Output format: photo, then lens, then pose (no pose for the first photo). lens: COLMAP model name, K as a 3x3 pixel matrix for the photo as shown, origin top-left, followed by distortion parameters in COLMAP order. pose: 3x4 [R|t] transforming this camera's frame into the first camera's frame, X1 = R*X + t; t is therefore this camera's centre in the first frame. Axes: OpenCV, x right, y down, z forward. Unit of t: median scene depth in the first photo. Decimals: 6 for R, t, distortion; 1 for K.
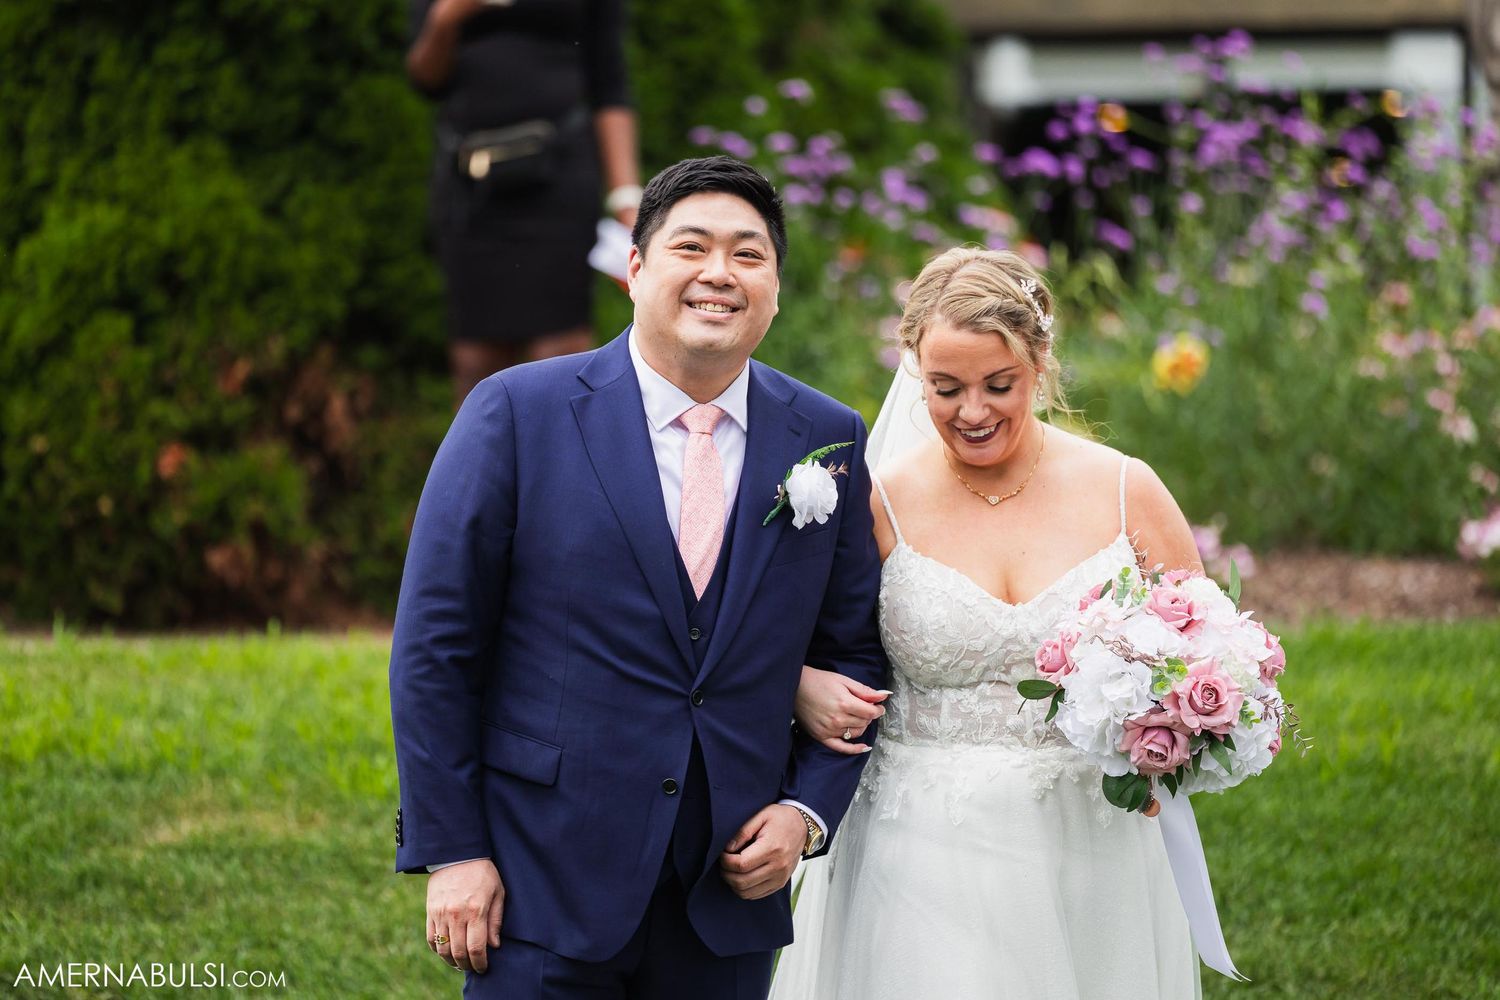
lens RADIAL K [[10867.0, 0, 829.2], [0, 10867.0, 510.2], [0, 0, 1]] dist [-0.104962, 0.000000]
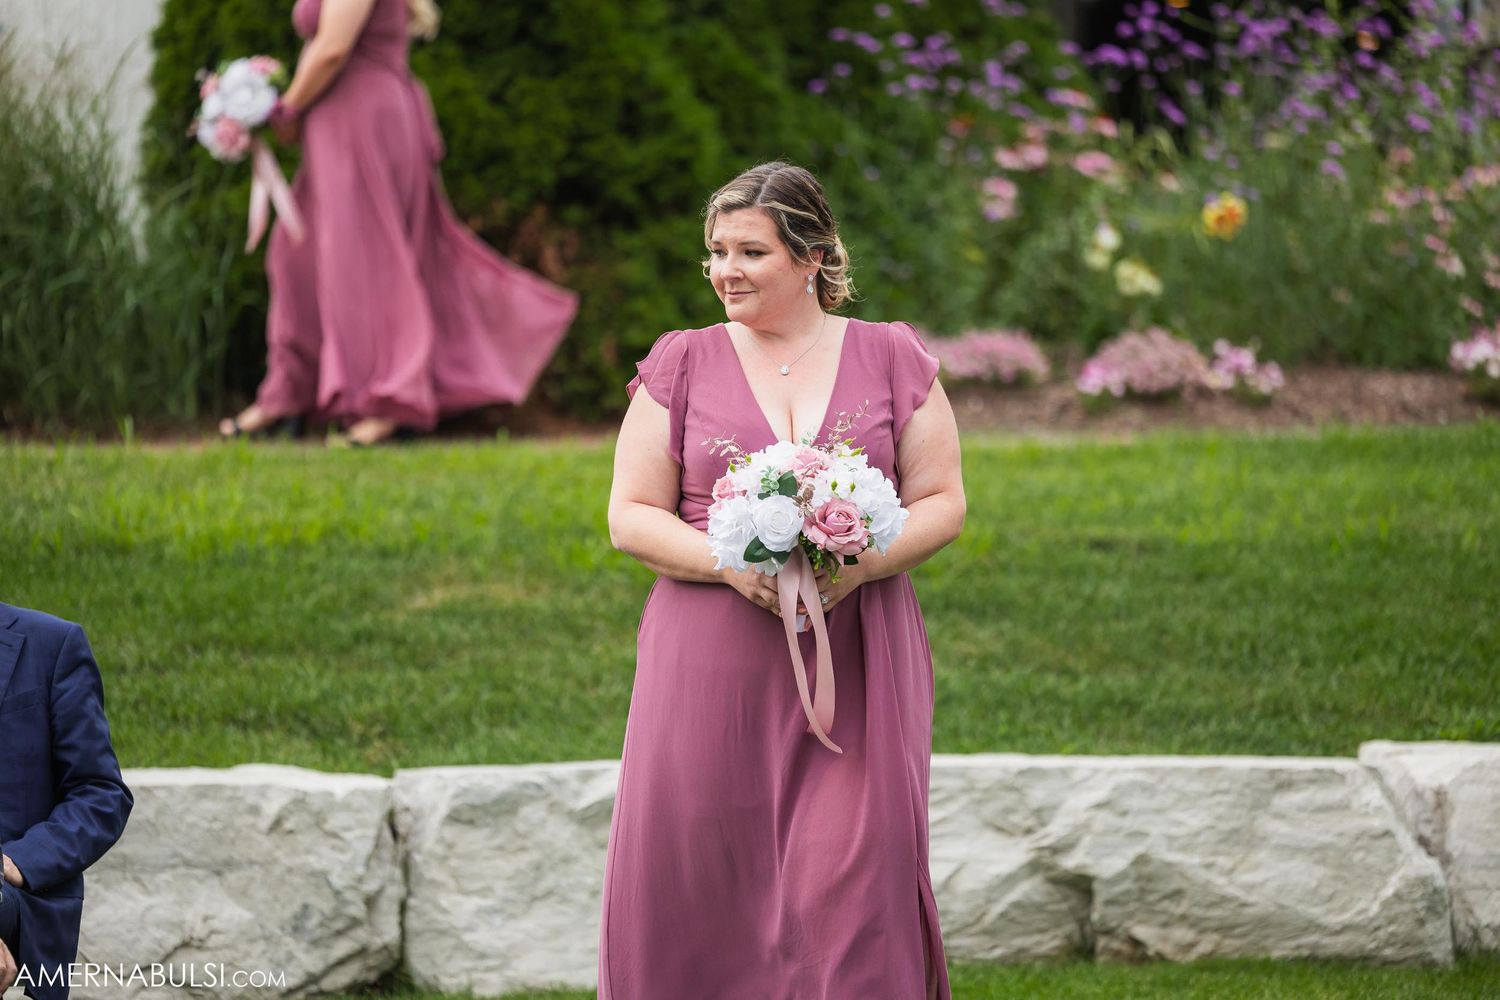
lens RADIAL K [[10120.8, 0, 753.6], [0, 10120.8, 502.2], [0, 0, 1]] dist [-0.150244, 0.000000]
pose [[0.999792, -0.004833, -0.019814, 0.001172], [0.005296, 0.999712, 0.023392, -0.008286], [0.019695, -0.023492, 0.999530, -0.164507]]
